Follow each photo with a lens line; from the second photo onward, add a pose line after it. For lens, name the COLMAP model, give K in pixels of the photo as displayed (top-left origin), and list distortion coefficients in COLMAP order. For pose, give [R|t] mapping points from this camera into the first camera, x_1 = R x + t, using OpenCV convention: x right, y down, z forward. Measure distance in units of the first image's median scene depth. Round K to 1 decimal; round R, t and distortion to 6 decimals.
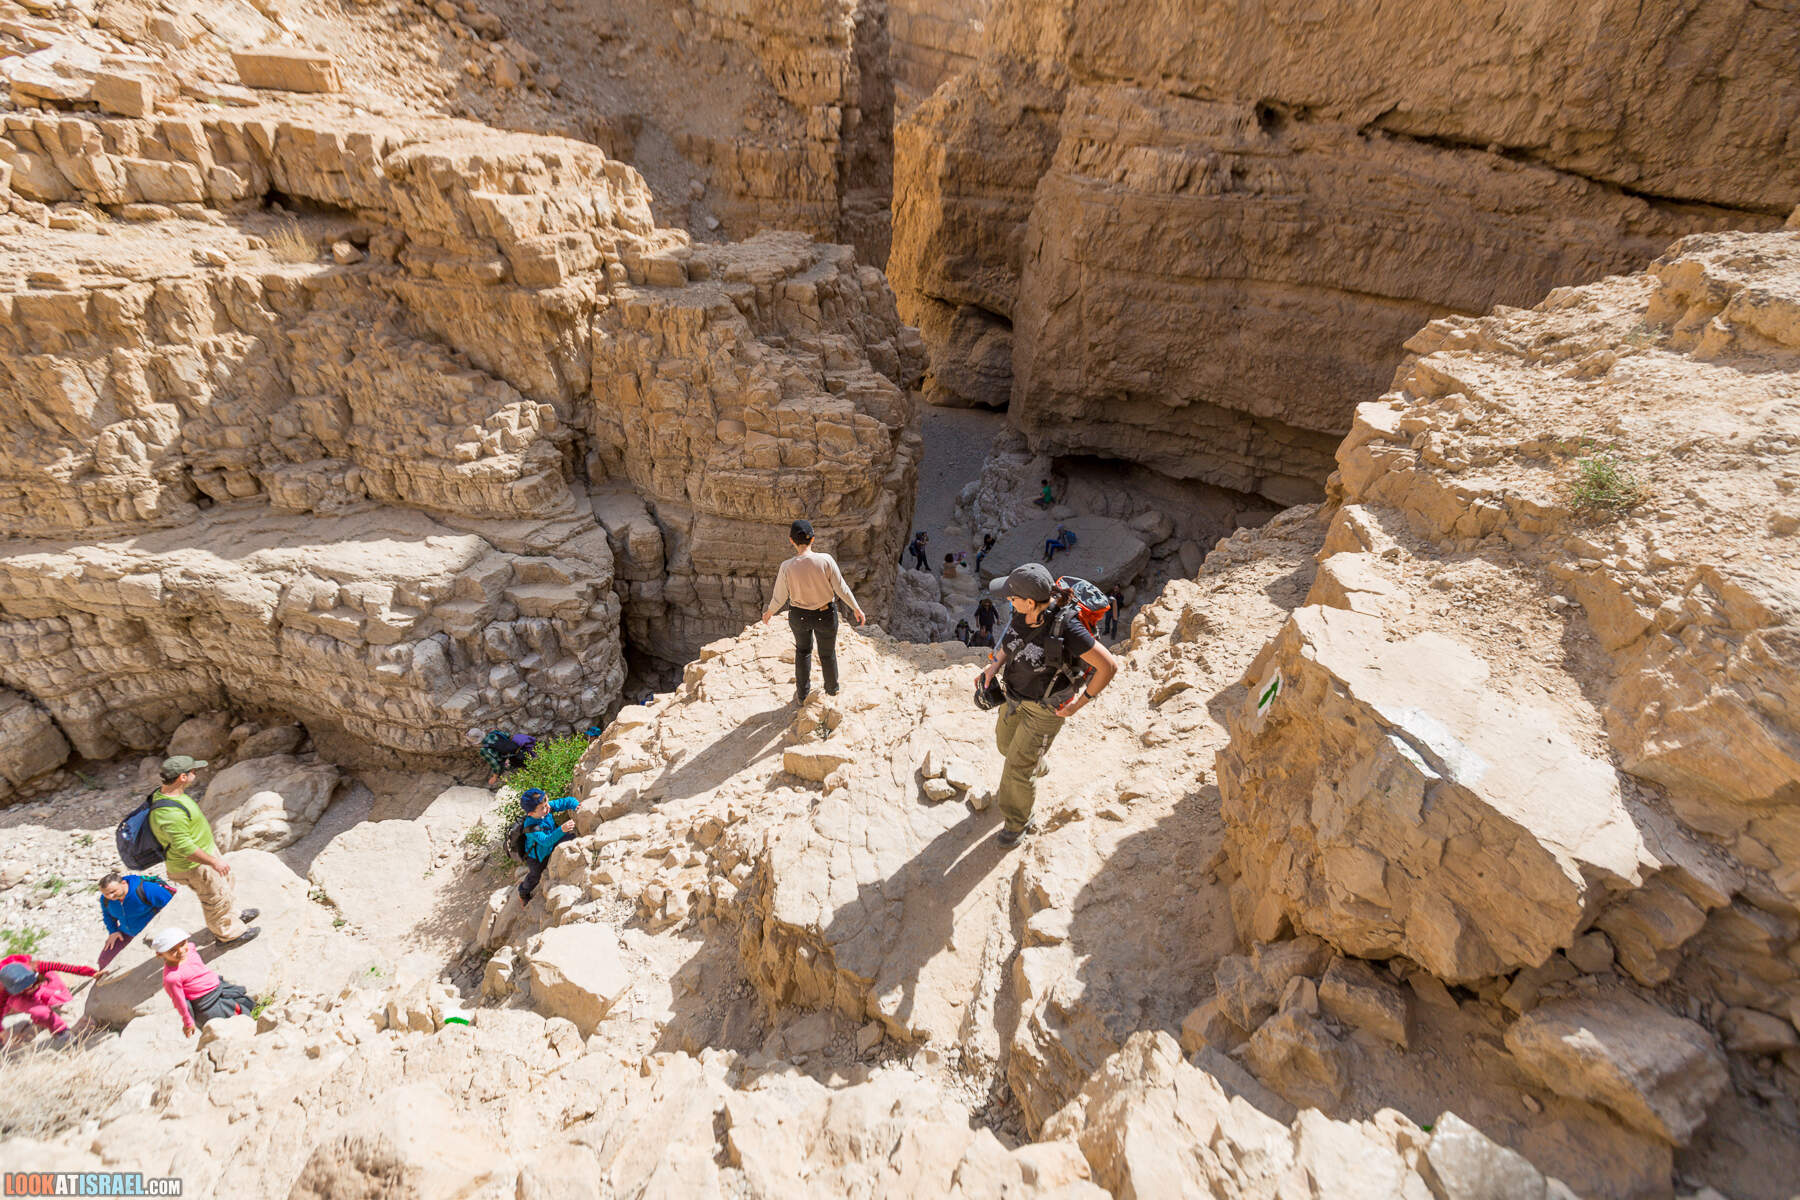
lens RADIAL K [[786.1, 0, 893.4], [0, 786.1, 588.9], [0, 0, 1]] dist [-0.001838, -0.000608]
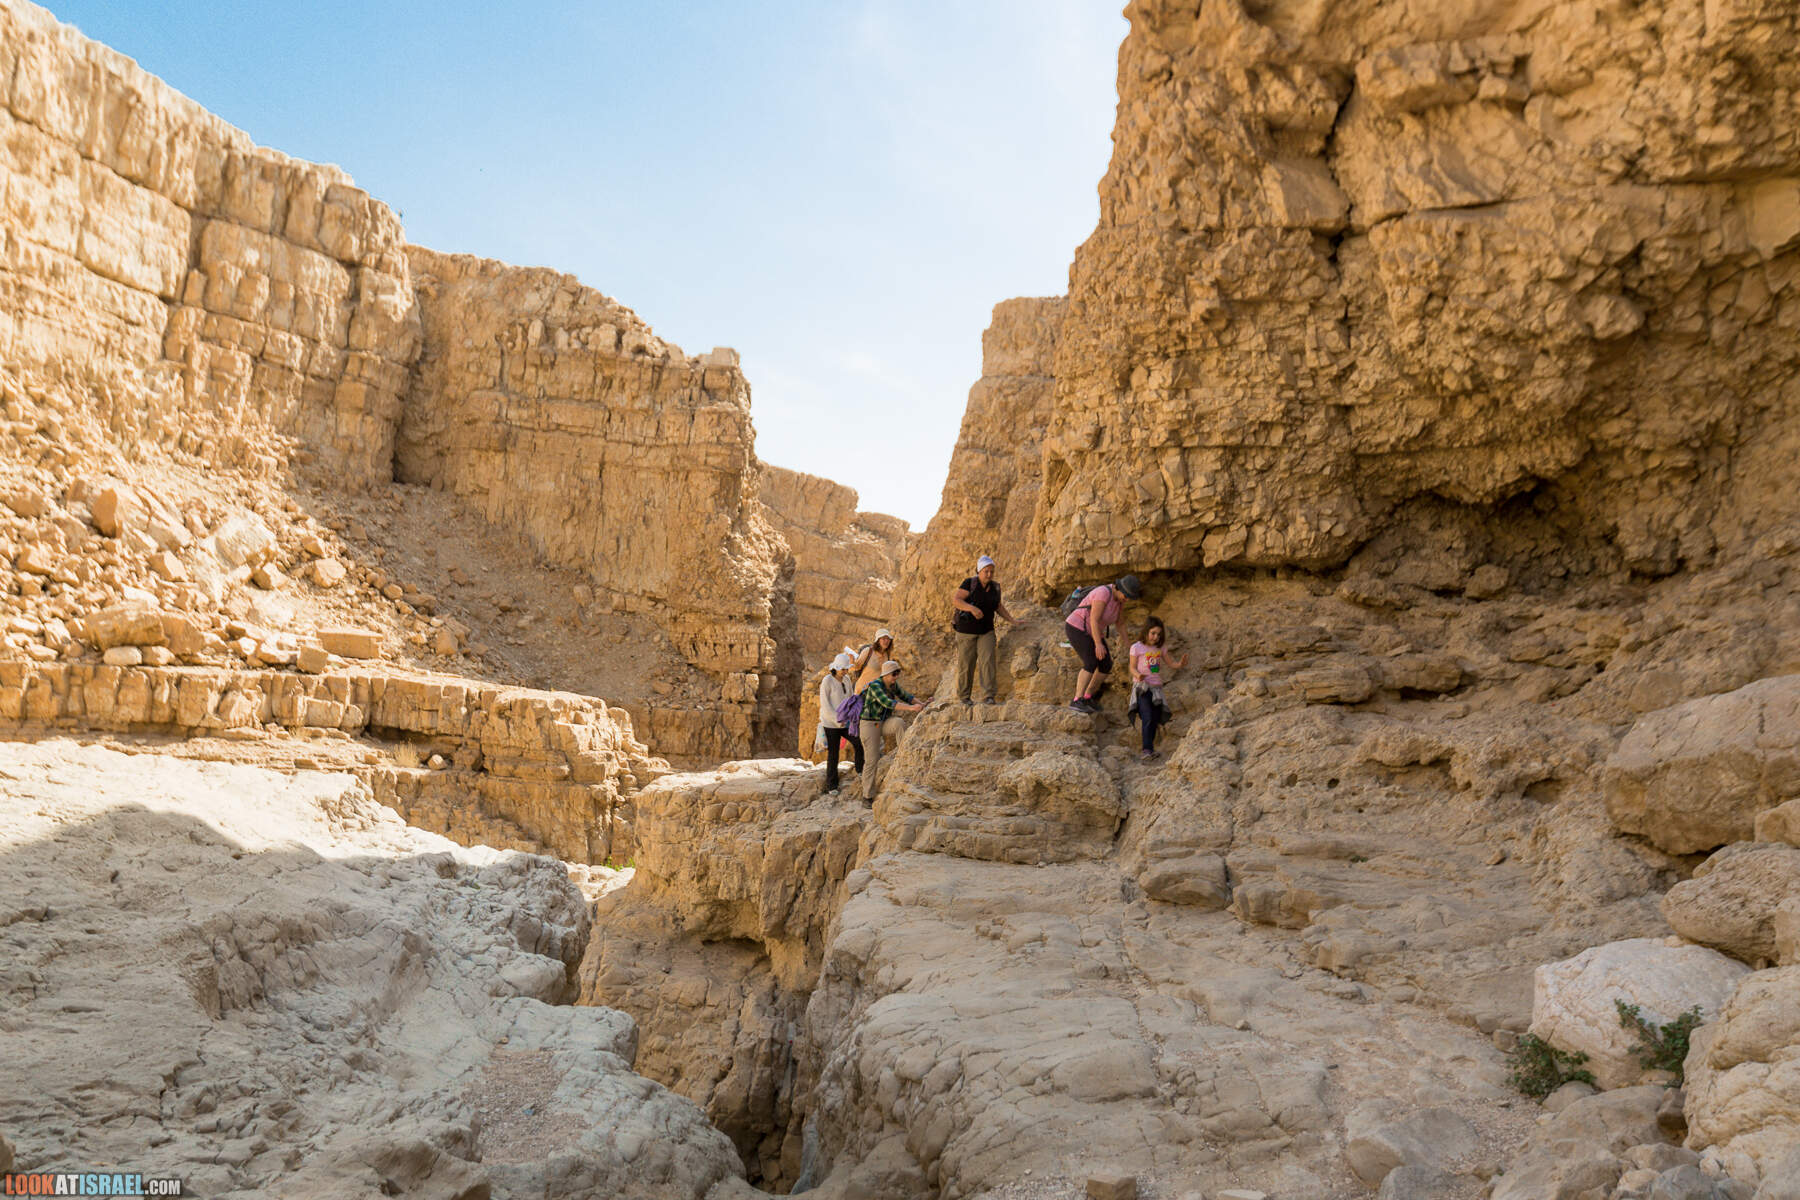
lens RADIAL K [[1656.8, 0, 900.0], [0, 1656.8, 600.0], [0, 0, 1]] dist [-0.001740, -0.000867]
pose [[0.994292, 0.014333, 0.105728, -0.128062], [0.047512, 0.827782, -0.559034, 0.566051], [-0.095532, 0.560866, 0.822376, -0.916446]]
